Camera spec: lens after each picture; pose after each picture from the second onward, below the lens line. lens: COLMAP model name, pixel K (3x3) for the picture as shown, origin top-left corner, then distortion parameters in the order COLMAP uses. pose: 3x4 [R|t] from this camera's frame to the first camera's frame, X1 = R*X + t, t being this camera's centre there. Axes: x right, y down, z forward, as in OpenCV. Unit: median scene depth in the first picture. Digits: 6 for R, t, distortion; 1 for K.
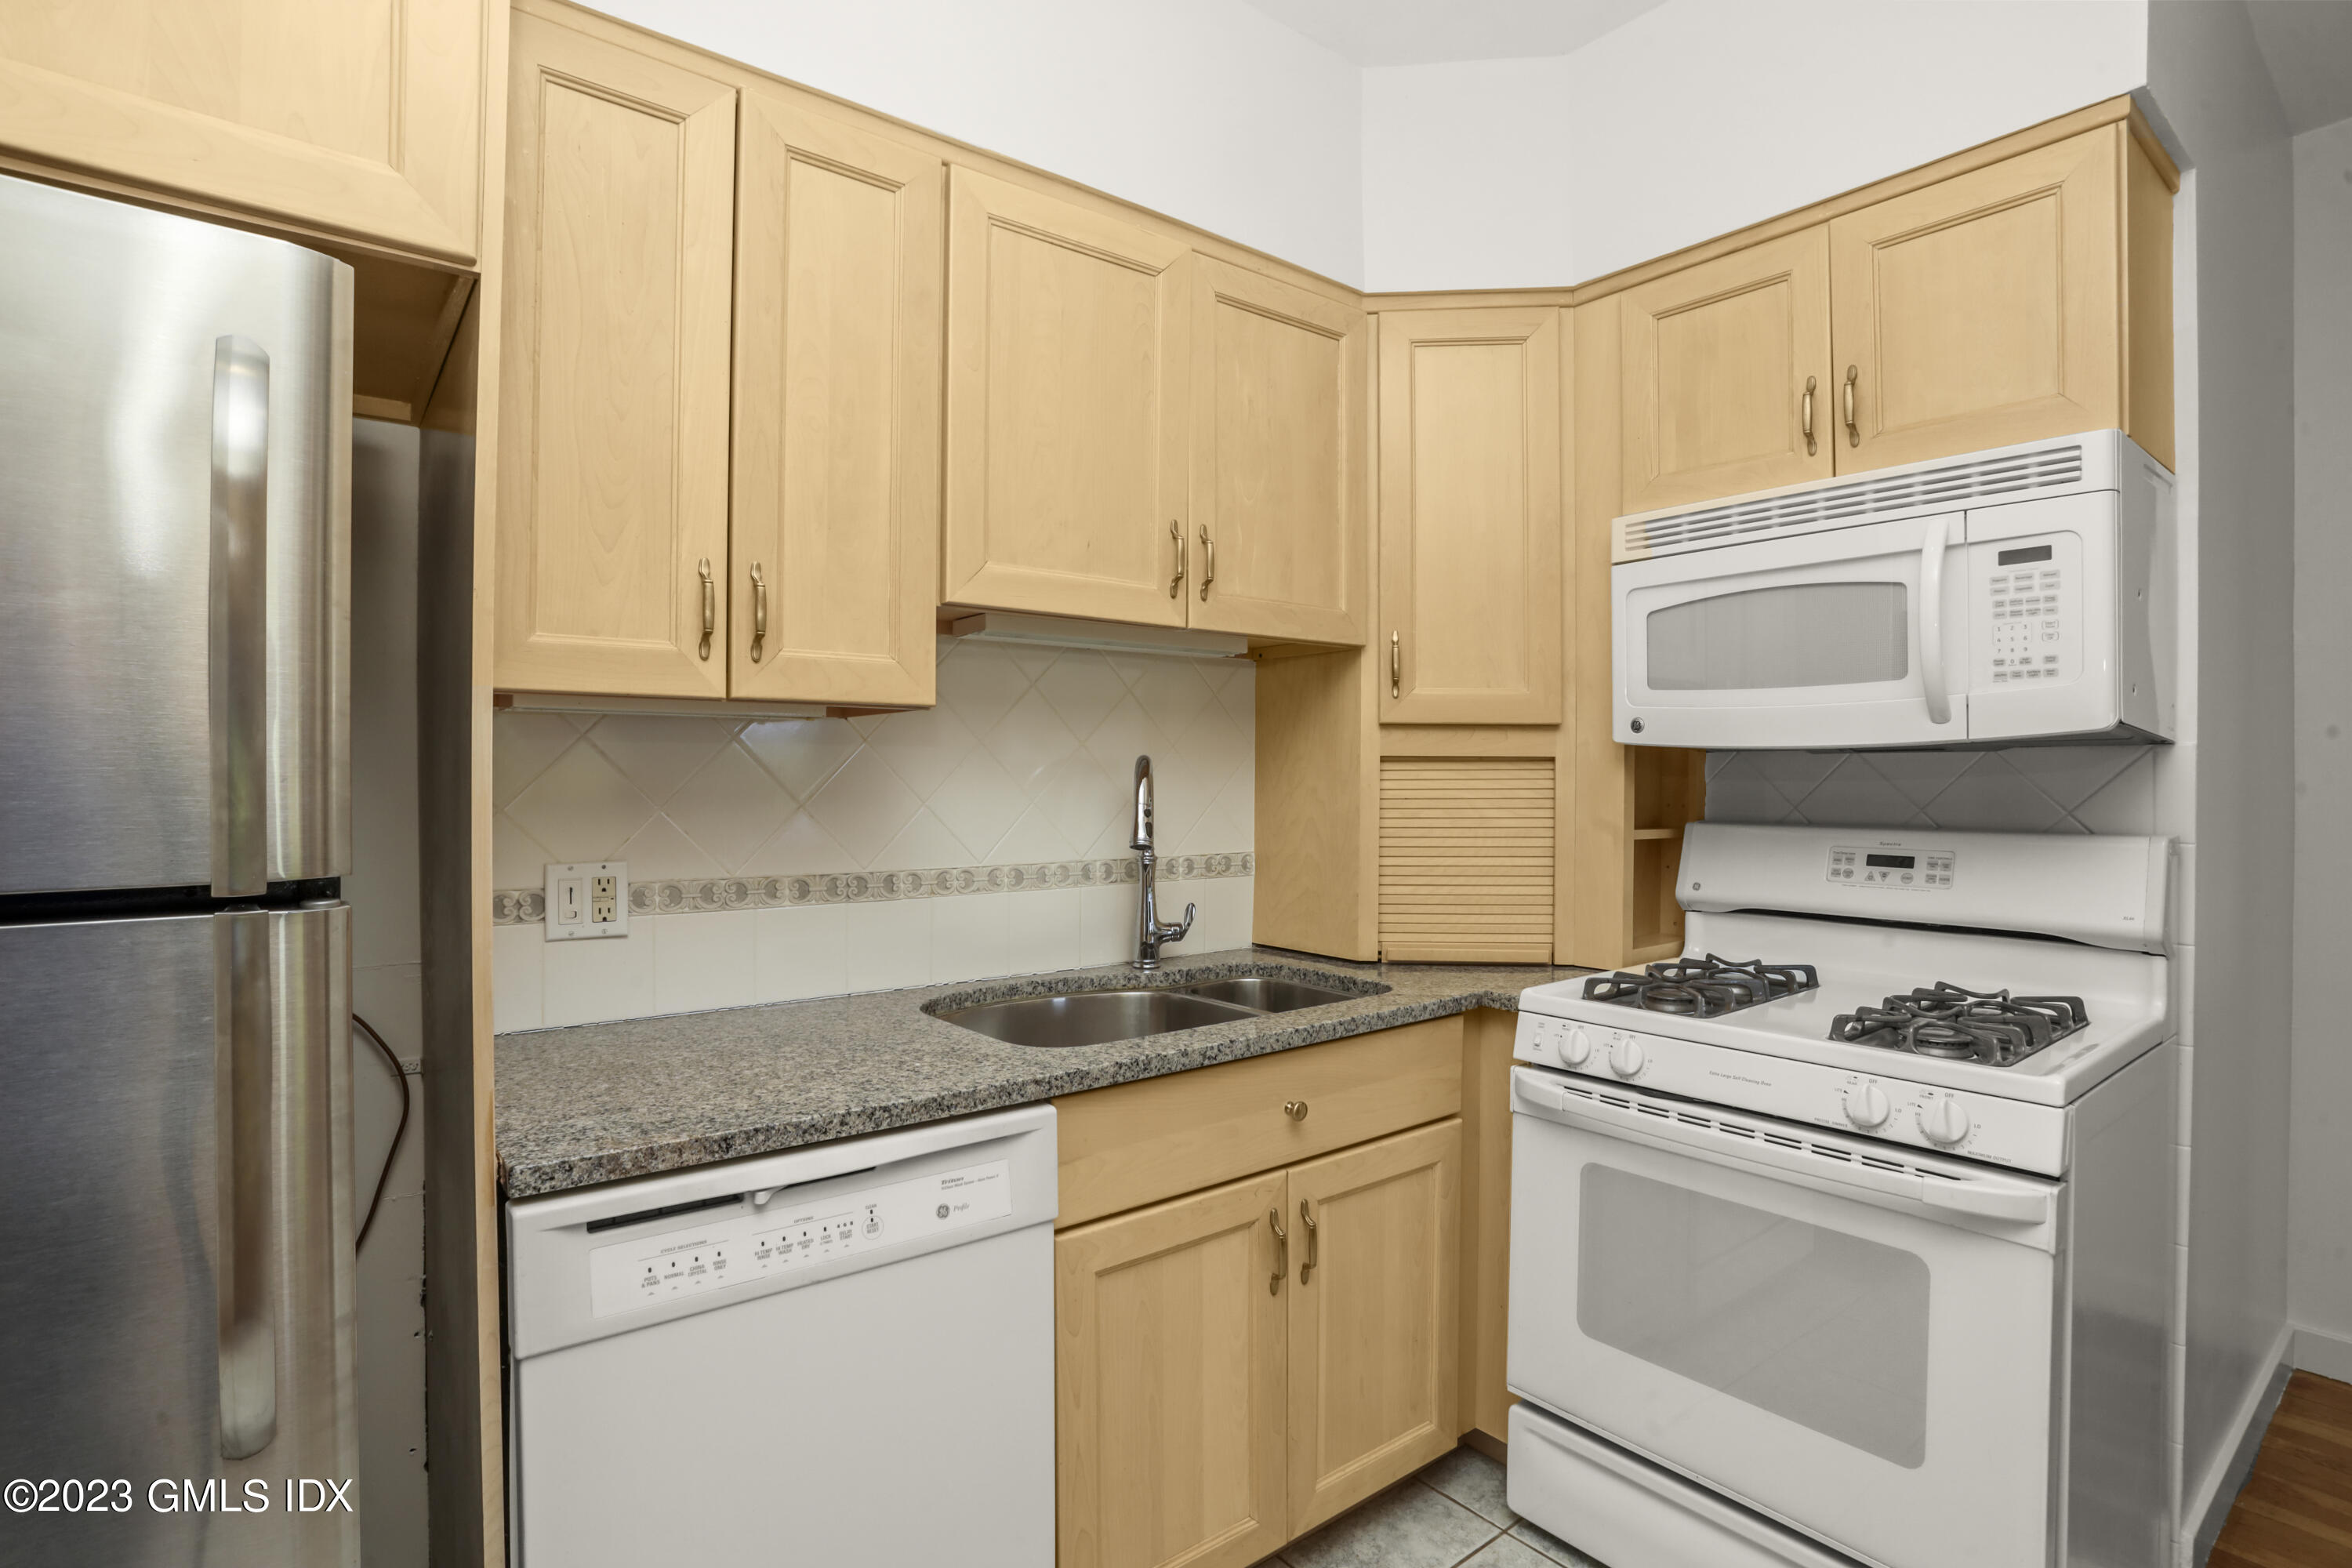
lens RADIAL K [[1143.9, 0, 1180.3], [0, 1143.9, 774.8], [0, 0, 1]] dist [-0.079360, 0.035365]
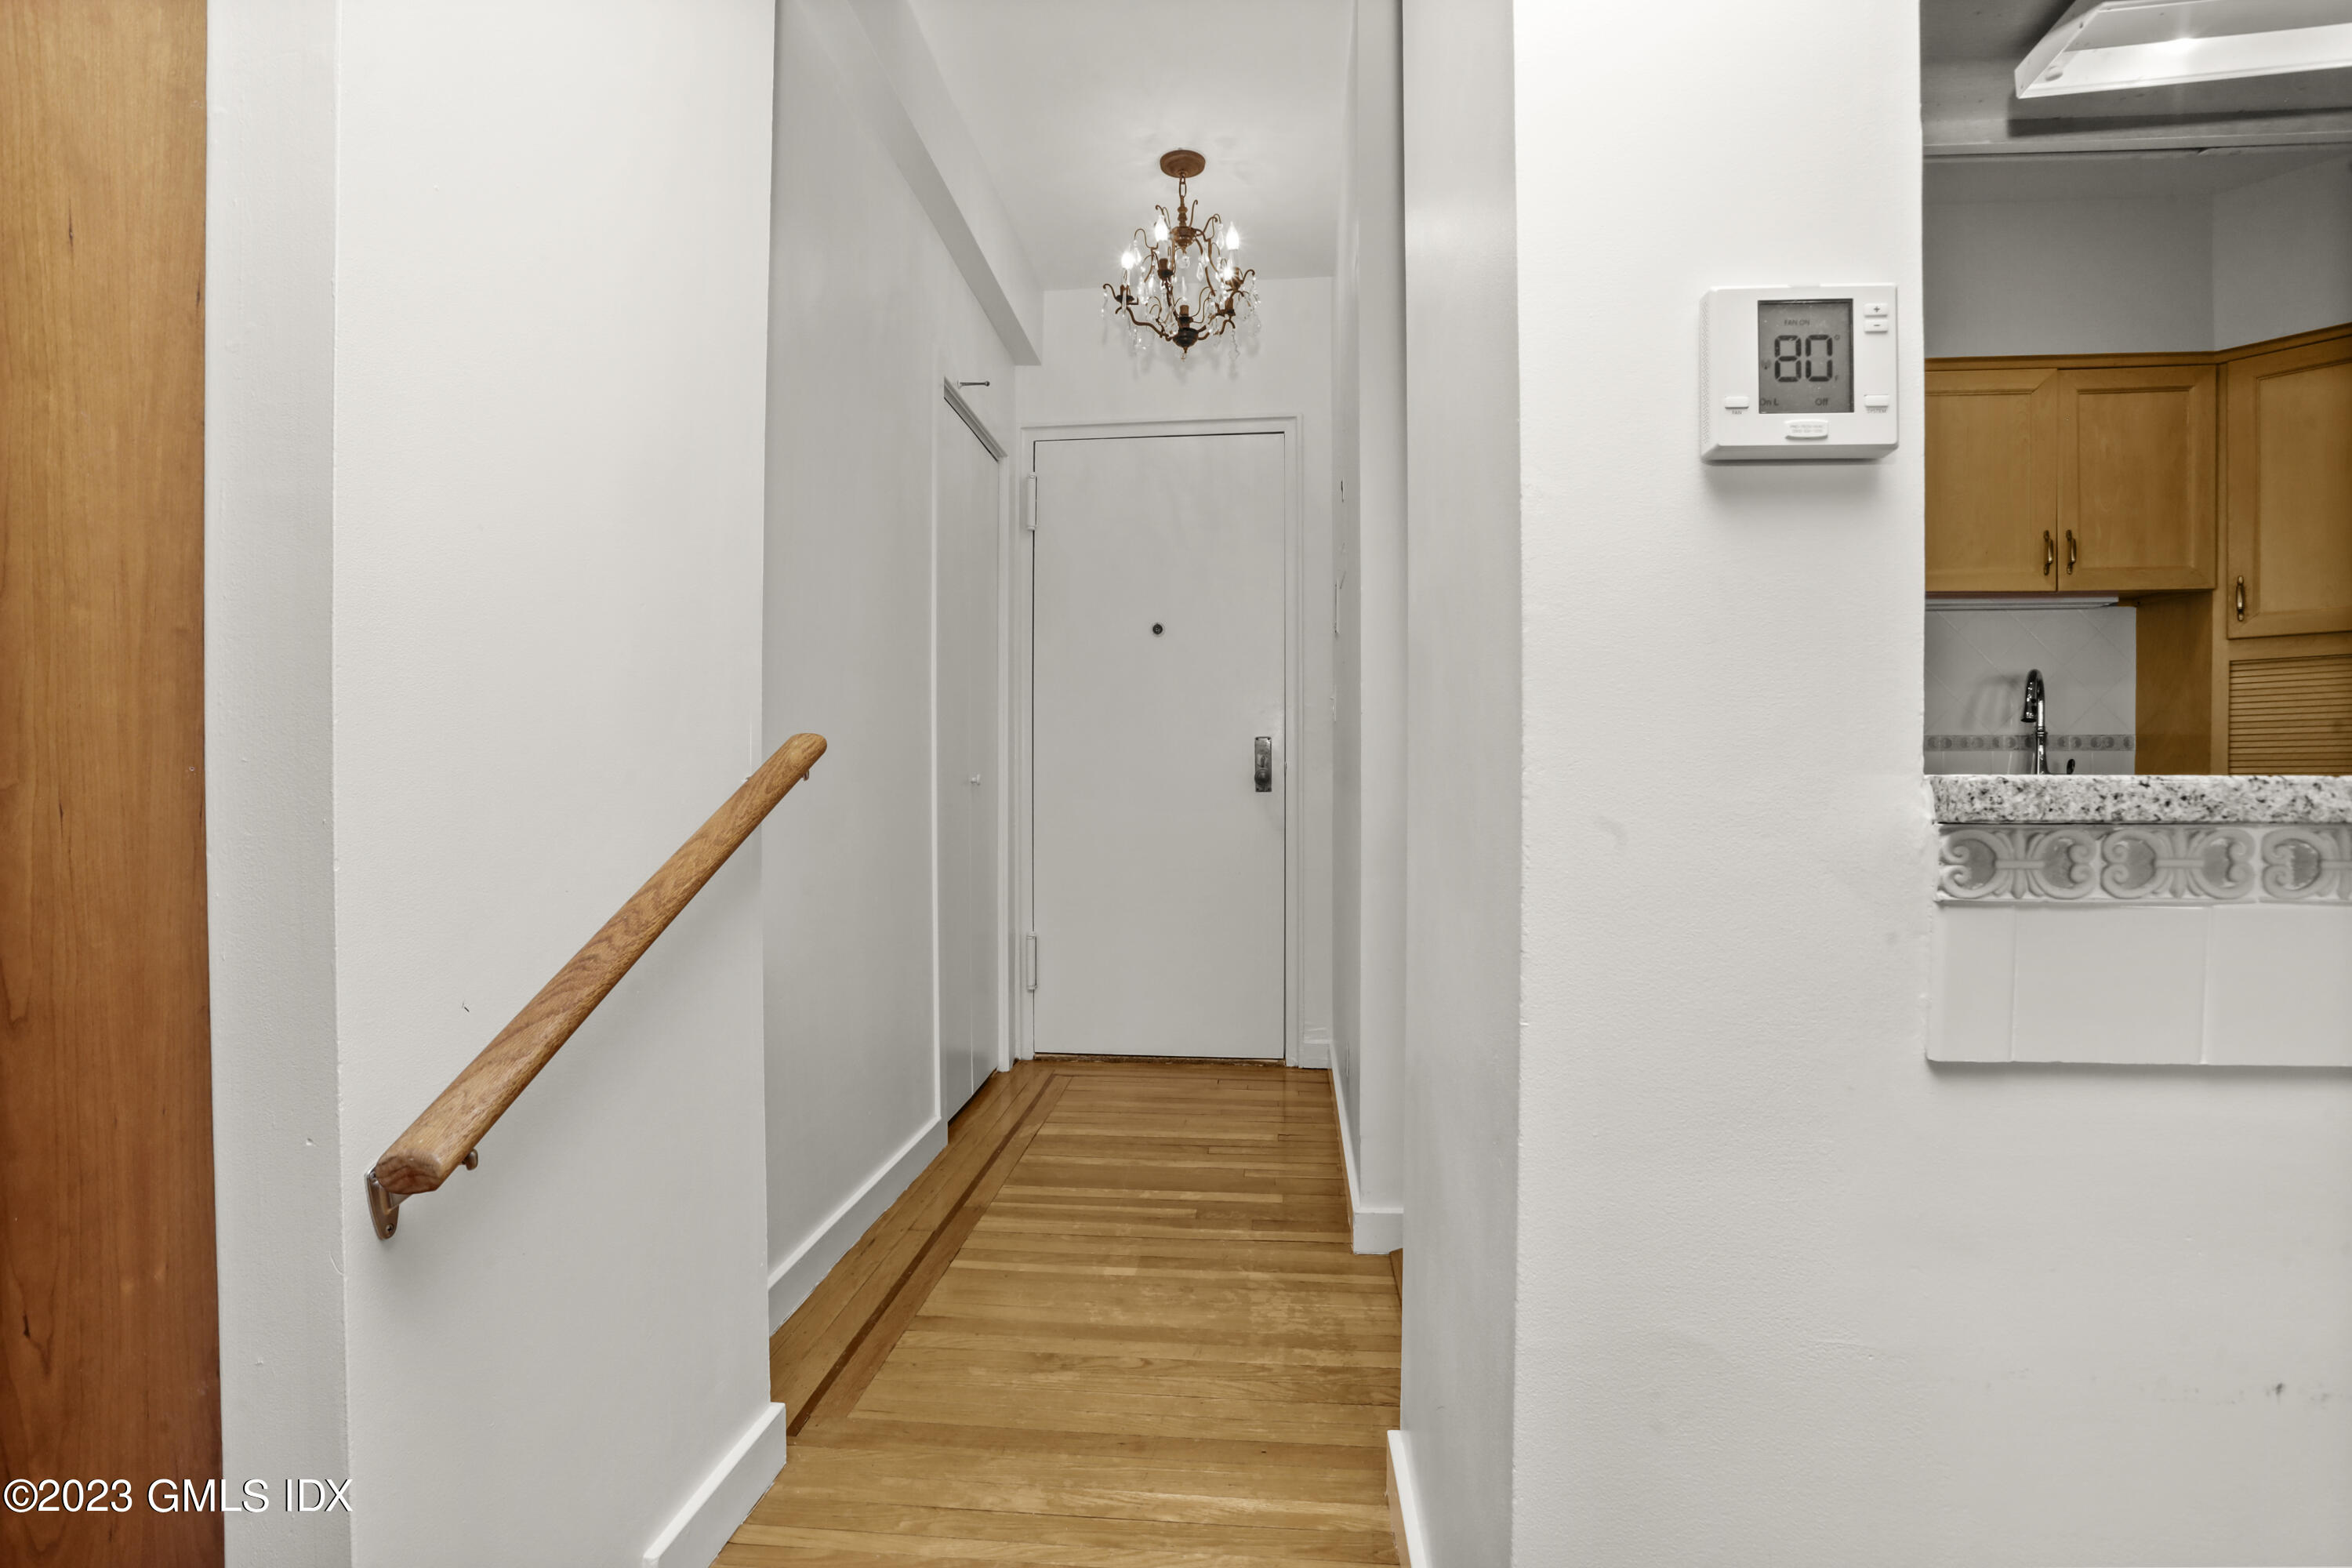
lens RADIAL K [[1132.4, 0, 1176.0], [0, 1132.4, 784.0], [0, 0, 1]] dist [-0.032759, -0.000290]
pose [[0.719323, -0.002333, -0.694671, 0.226865], [0.007546, 0.999962, 0.004456, 0.158505], [0.694634, -0.008447, 0.719313, -1.233648]]
